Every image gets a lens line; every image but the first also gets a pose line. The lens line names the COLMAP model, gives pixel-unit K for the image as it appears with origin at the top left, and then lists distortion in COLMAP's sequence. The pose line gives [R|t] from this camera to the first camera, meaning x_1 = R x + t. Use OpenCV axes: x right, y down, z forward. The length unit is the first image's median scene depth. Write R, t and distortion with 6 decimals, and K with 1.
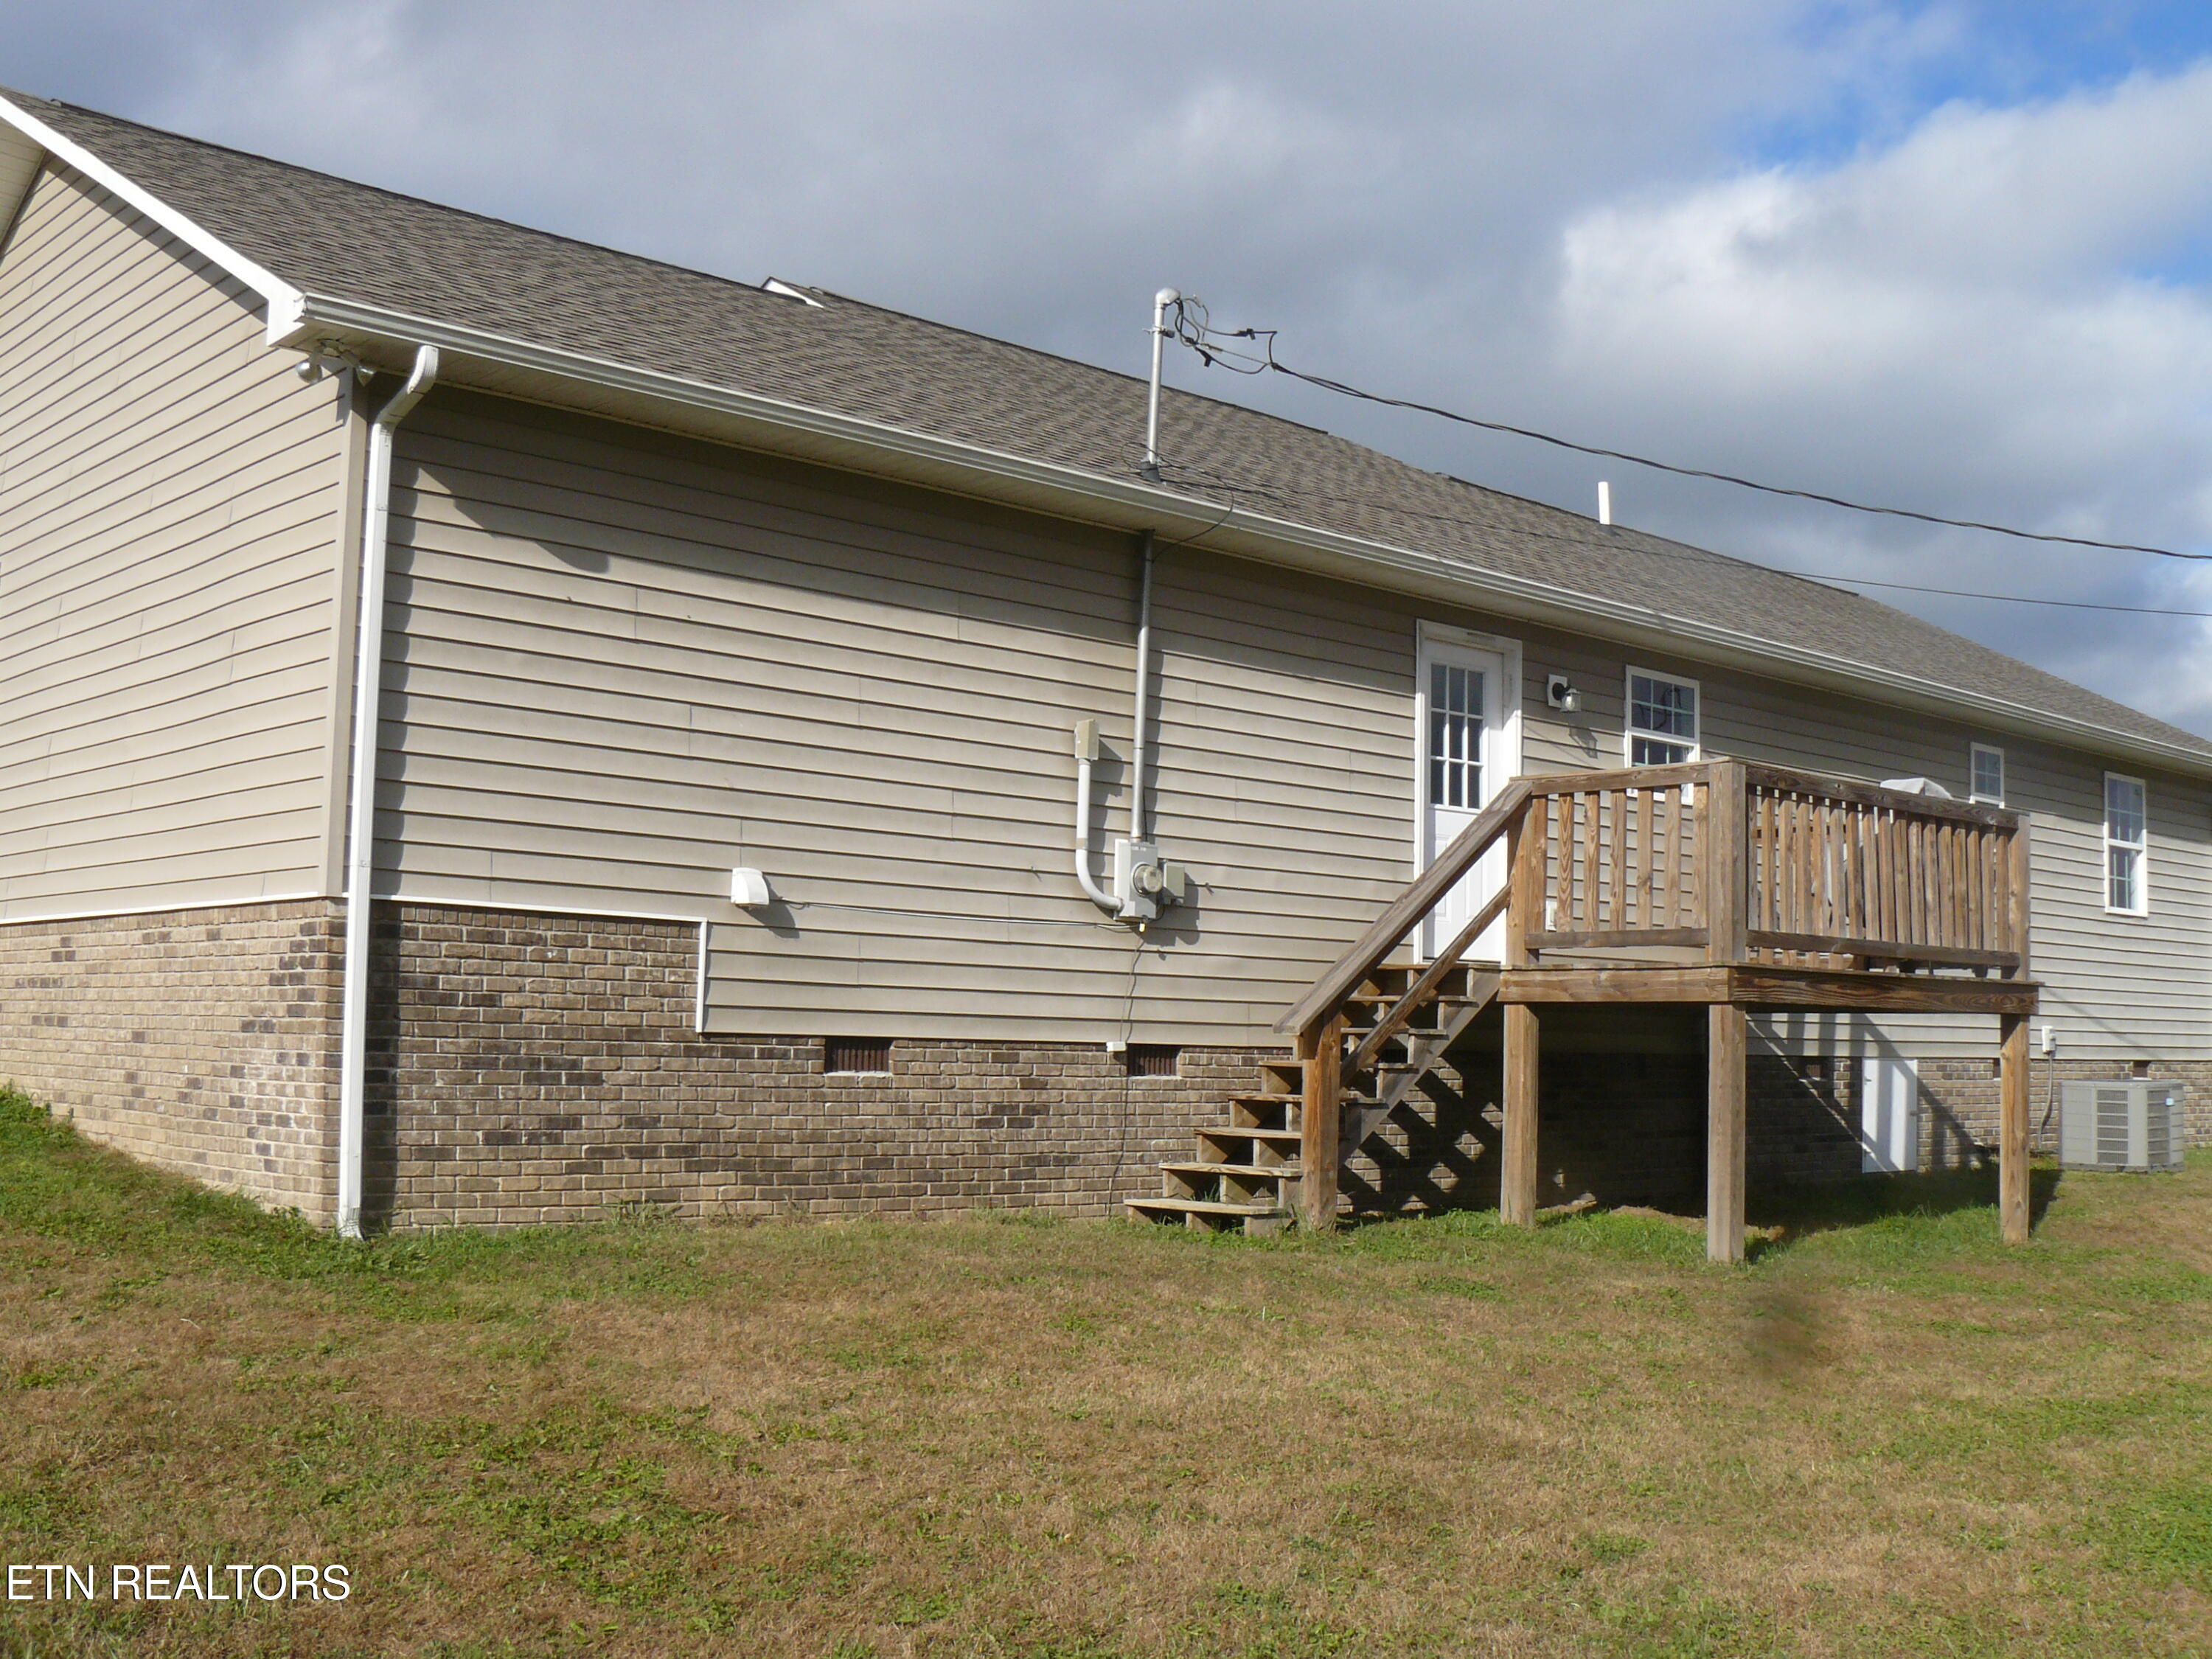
lens RADIAL K [[2318.5, 0, 1111.7], [0, 2318.5, 837.6], [0, 0, 1]] dist [-0.174381, 0.156645]
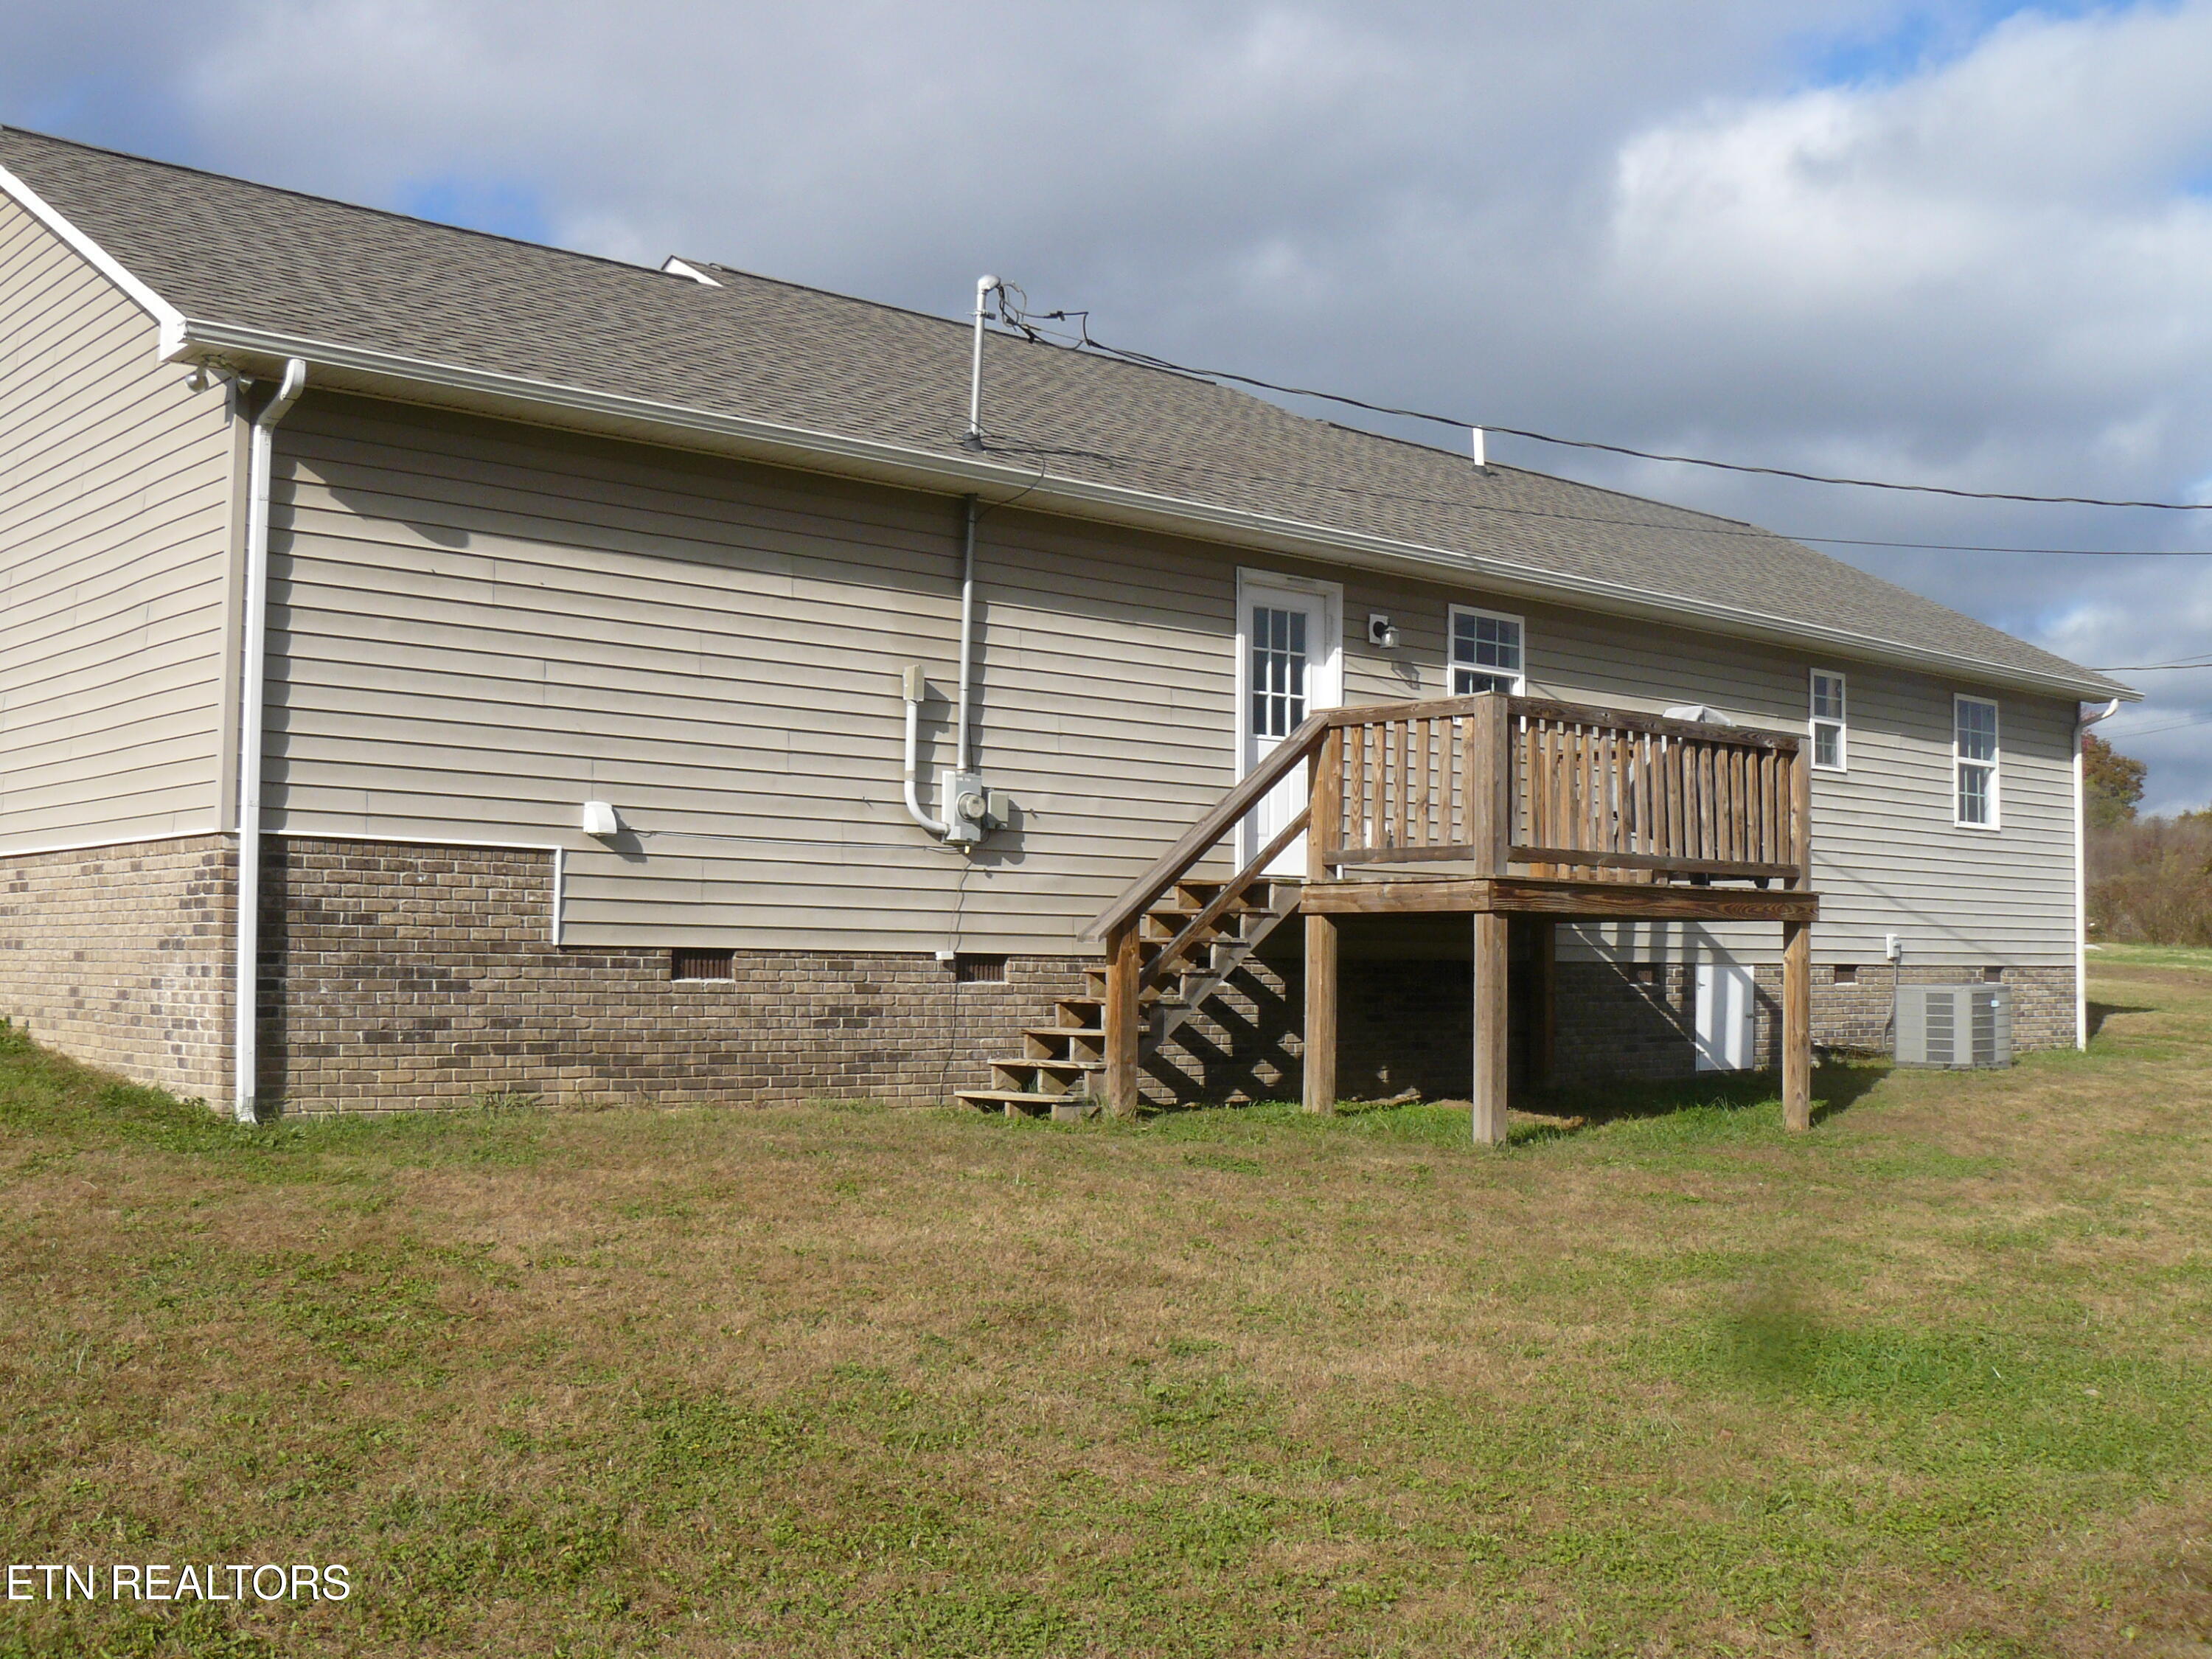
lens RADIAL K [[2324.3, 0, 1106.0], [0, 2324.3, 829.5], [0, 0, 1]] dist [-0.175613, 0.160073]
pose [[0.999780, -0.011856, -0.017329, 0.103160], [0.012366, 0.999485, 0.029611, -0.003517], [0.016969, -0.029819, 0.999411, -0.127455]]
